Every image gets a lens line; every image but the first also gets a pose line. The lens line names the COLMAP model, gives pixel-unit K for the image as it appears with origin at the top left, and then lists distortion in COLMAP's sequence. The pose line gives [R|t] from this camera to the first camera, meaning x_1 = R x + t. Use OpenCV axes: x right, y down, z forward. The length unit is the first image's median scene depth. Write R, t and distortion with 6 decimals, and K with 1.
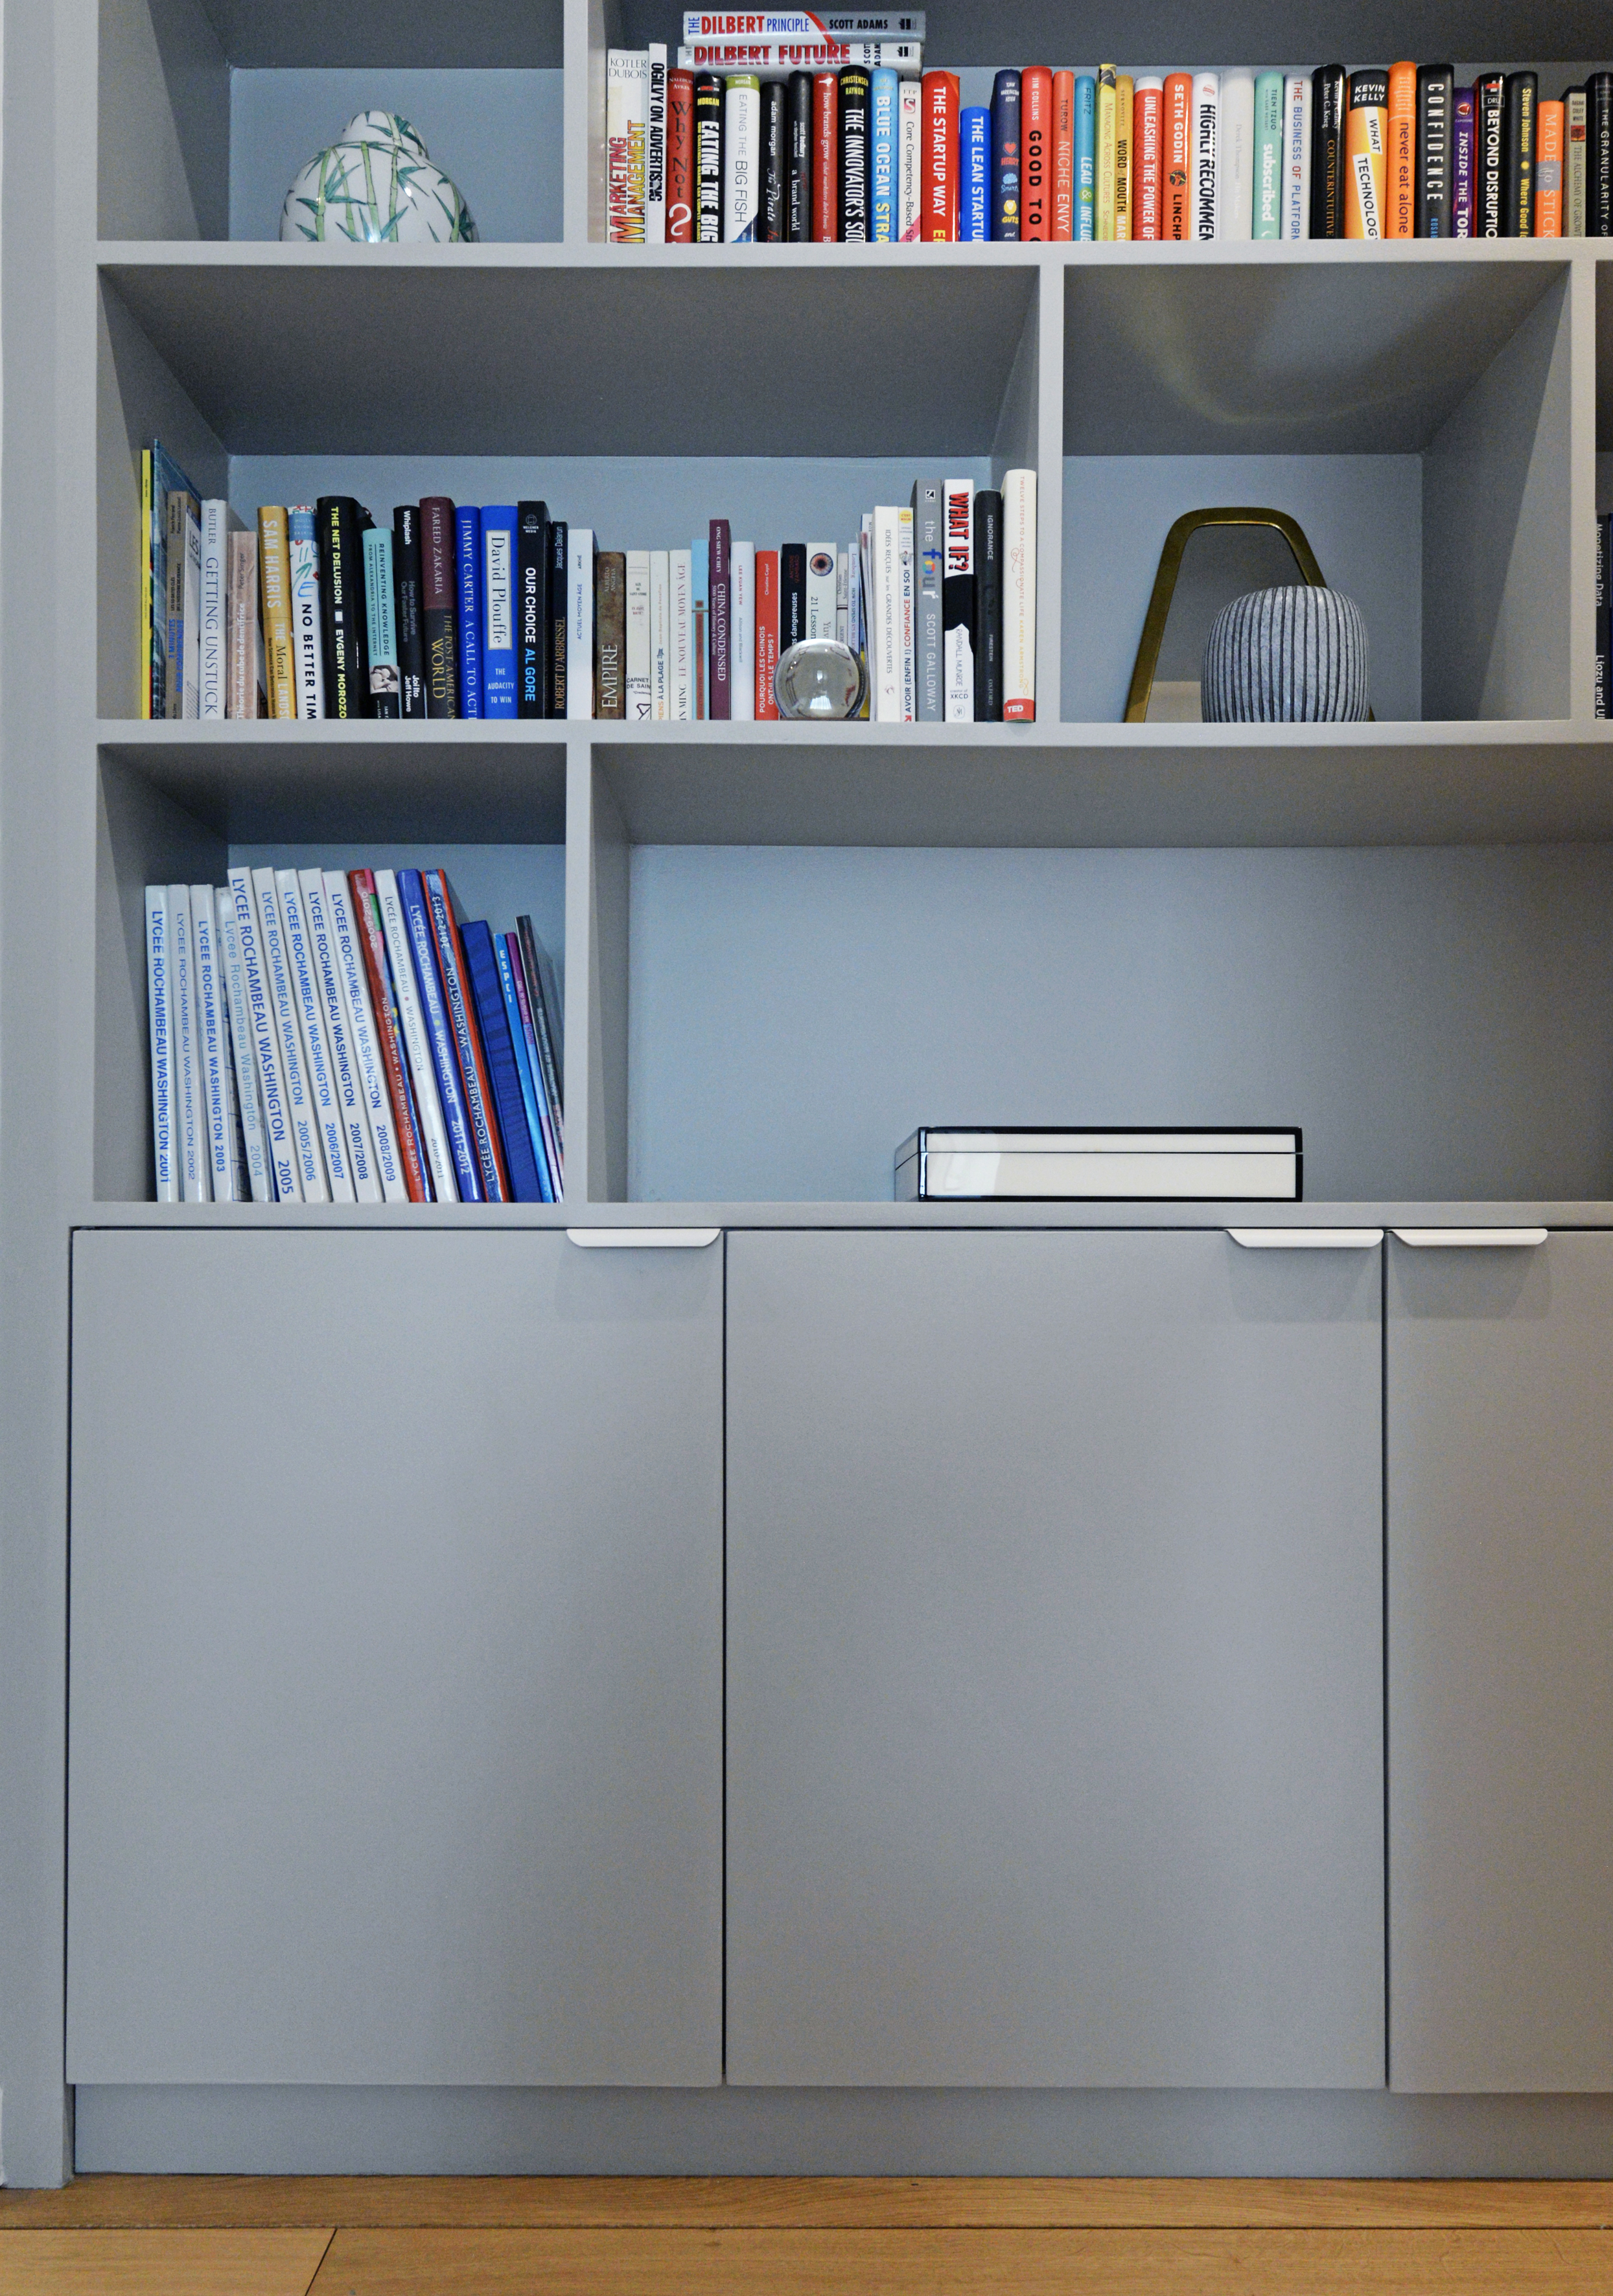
lens RADIAL K [[1570.1, 0, 806.5], [0, 1570.1, 1148.0], [0, 0, 1]] dist [0.003843, -0.006742]
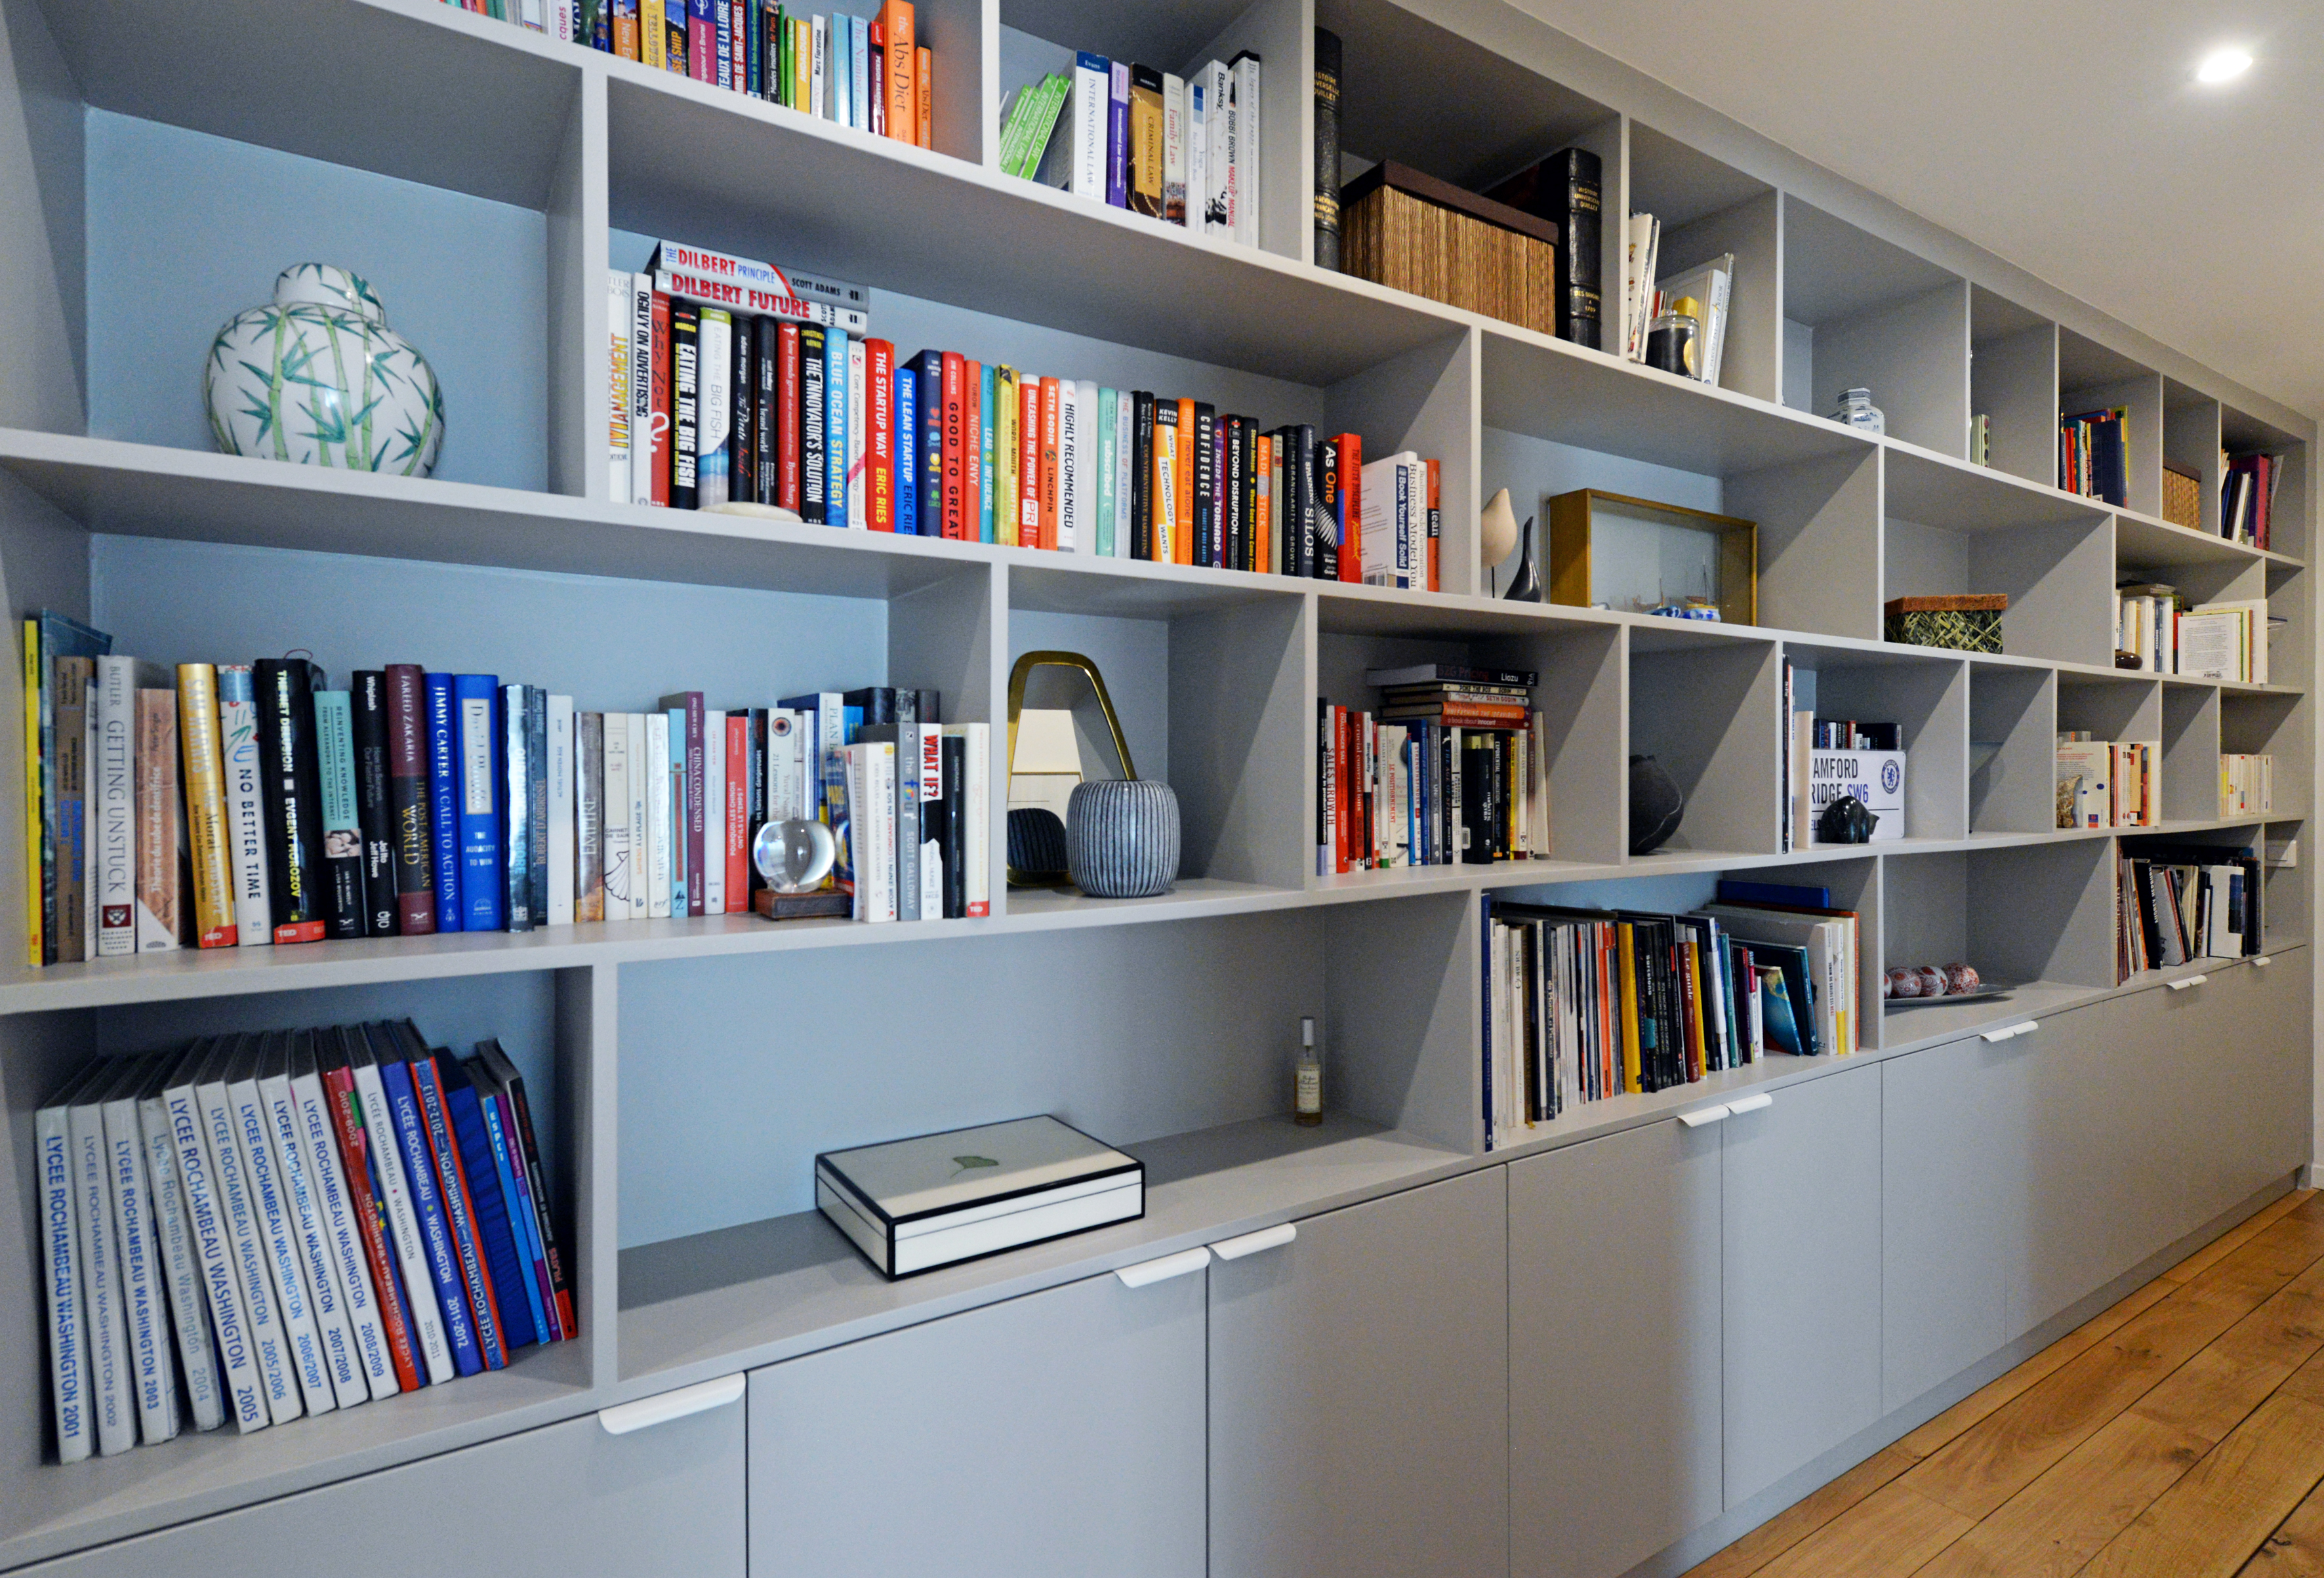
lens RADIAL K [[1099.1, 0, 1162.0], [0, 1099.1, 789.0], [0, 0, 1]] dist [-0.000493, -0.001253]
pose [[0.851091, 0.001294, 0.525017, -0.191640], [-0.012418, 0.999767, 0.017667, -0.352039], [-0.524872, -0.021556, 0.850908, 0.124314]]
